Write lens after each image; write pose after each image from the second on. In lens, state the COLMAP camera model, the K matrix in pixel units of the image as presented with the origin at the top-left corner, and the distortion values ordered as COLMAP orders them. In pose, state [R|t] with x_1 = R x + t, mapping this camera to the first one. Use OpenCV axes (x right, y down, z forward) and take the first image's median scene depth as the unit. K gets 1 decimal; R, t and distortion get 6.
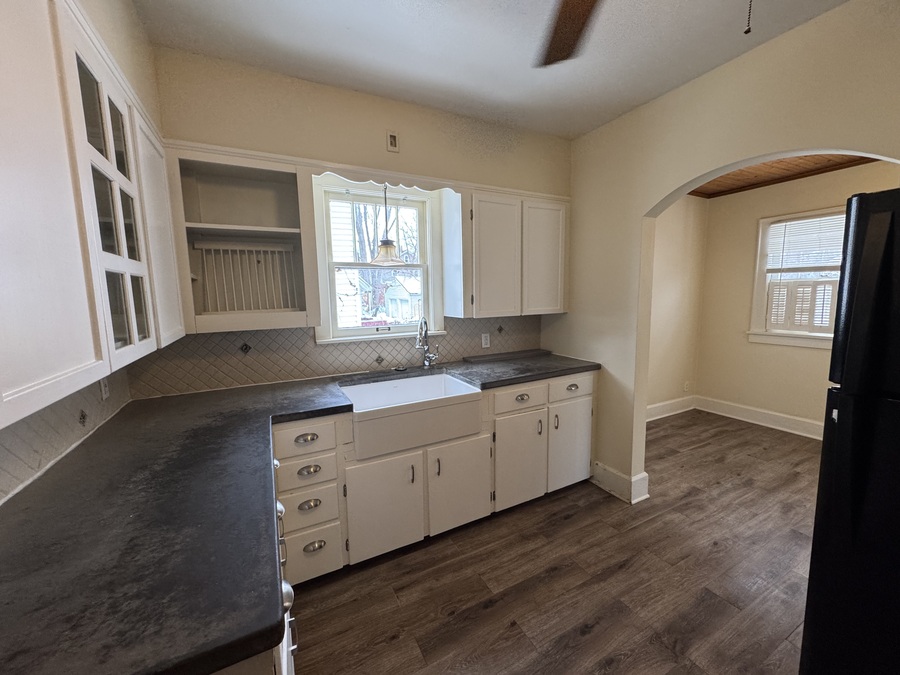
lens RADIAL K [[357.3, 0, 451.1], [0, 357.3, 338.5], [0, 0, 1]] dist [-0.003066, 0.000161]
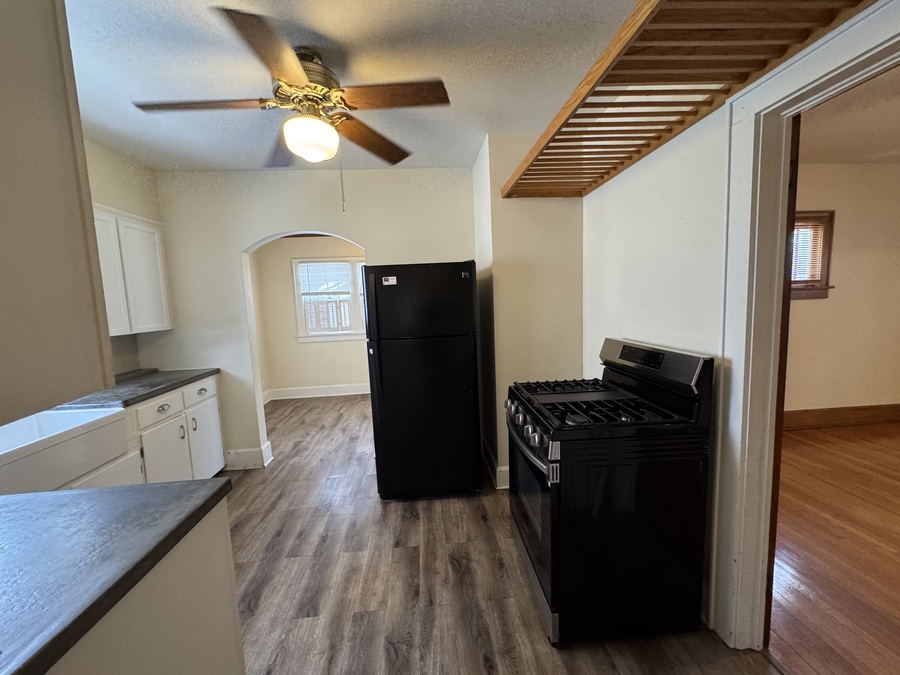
lens RADIAL K [[357.3, 0, 450.1], [0, 357.3, 337.6], [0, 0, 1]] dist [-0.003066, 0.000161]
pose [[0.385252, -0.091277, 0.918286, -0.387562], [0.148435, 0.988268, 0.035959, 0.043245], [-0.910795, 0.122453, 0.394281, -0.198580]]
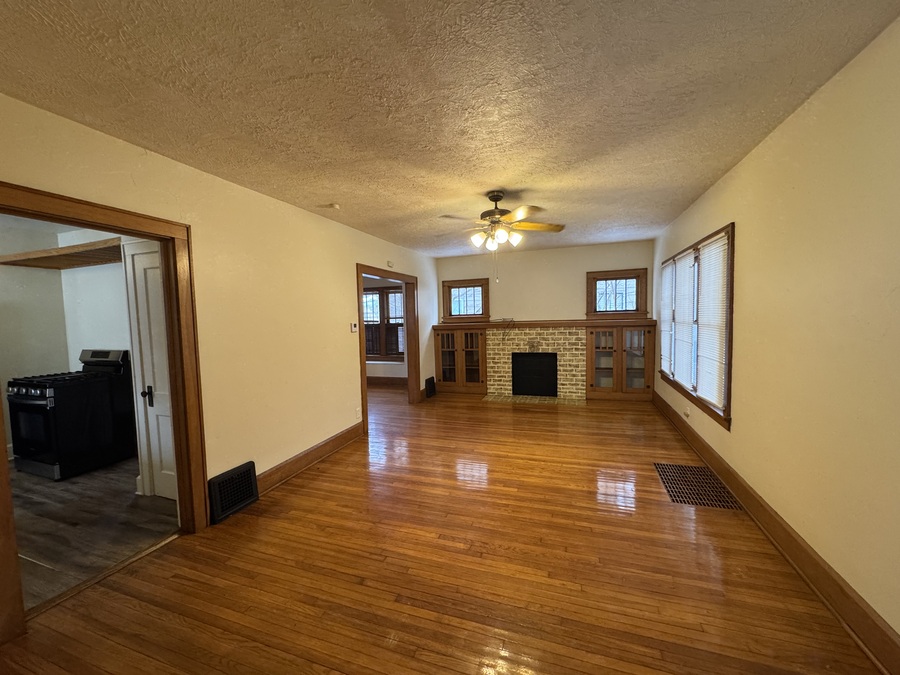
lens RADIAL K [[357.3, 0, 454.9], [0, 357.3, 338.8], [0, 0, 1]] dist [-0.003066, 0.000161]
pose [[-0.685184, -0.009938, 0.728302, -1.832697], [0.130314, 0.982101, 0.136000, 0.078738], [-0.716618, 0.188093, -0.671625, -0.334824]]
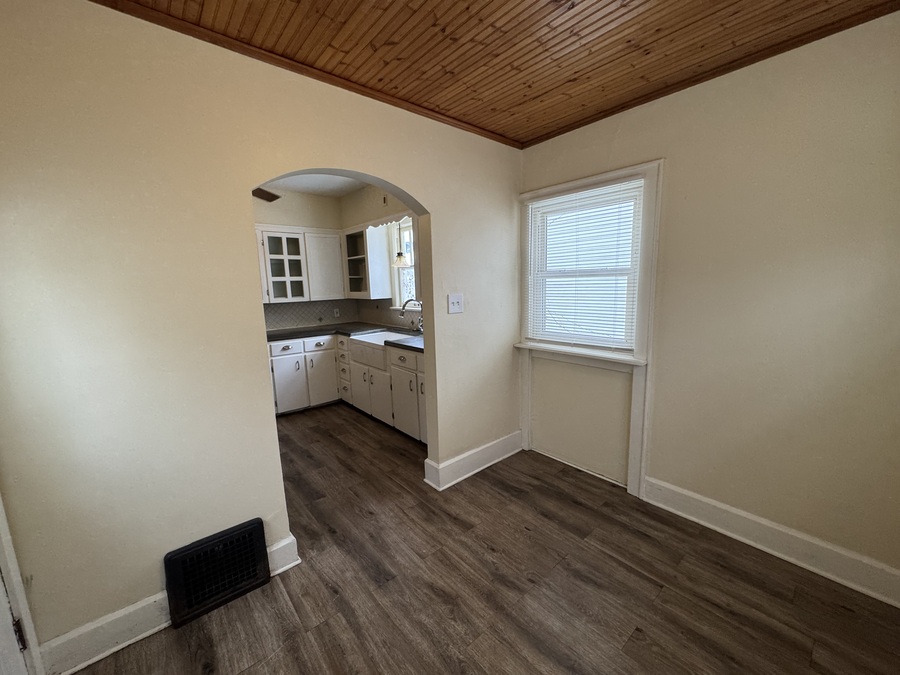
lens RADIAL K [[357.3, 0, 450.4], [0, 357.3, 338.2], [0, 0, 1]] dist [-0.003066, 0.000161]
pose [[0.230326, 0.166334, -0.958792, 1.462042], [-0.101910, 0.983988, 0.146224, -0.132142], [0.967762, 0.064031, 0.243589, 0.759371]]
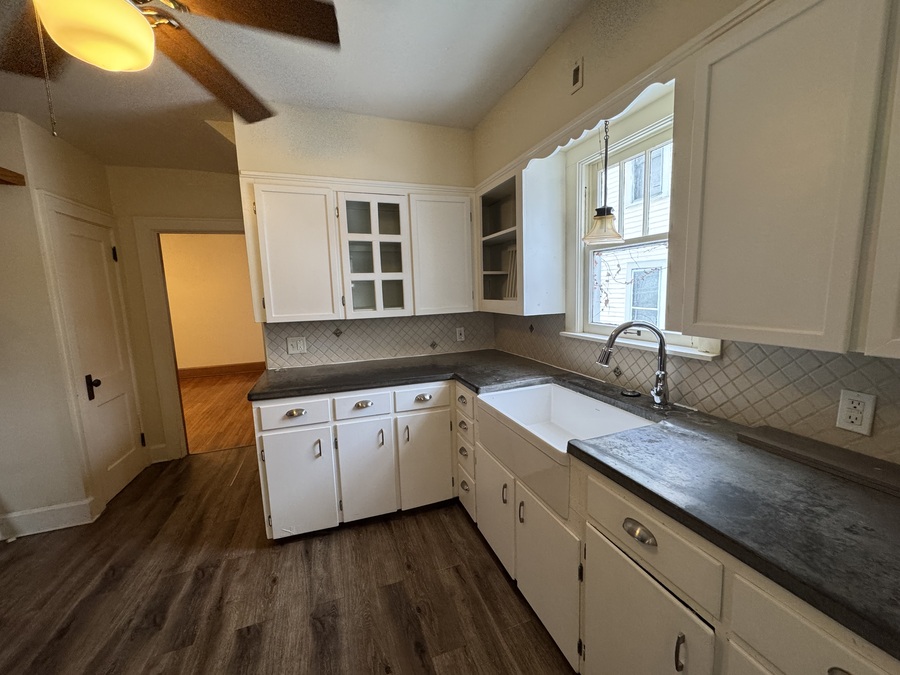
lens RADIAL K [[357.3, 0, 449.7], [0, 357.3, 338.2], [0, 0, 1]] dist [-0.003066, 0.000161]
pose [[-0.137978, 0.155139, -0.978210, 0.555663], [-0.092998, 0.981263, 0.168741, -0.100539], [0.986060, 0.114254, -0.120965, 0.731913]]
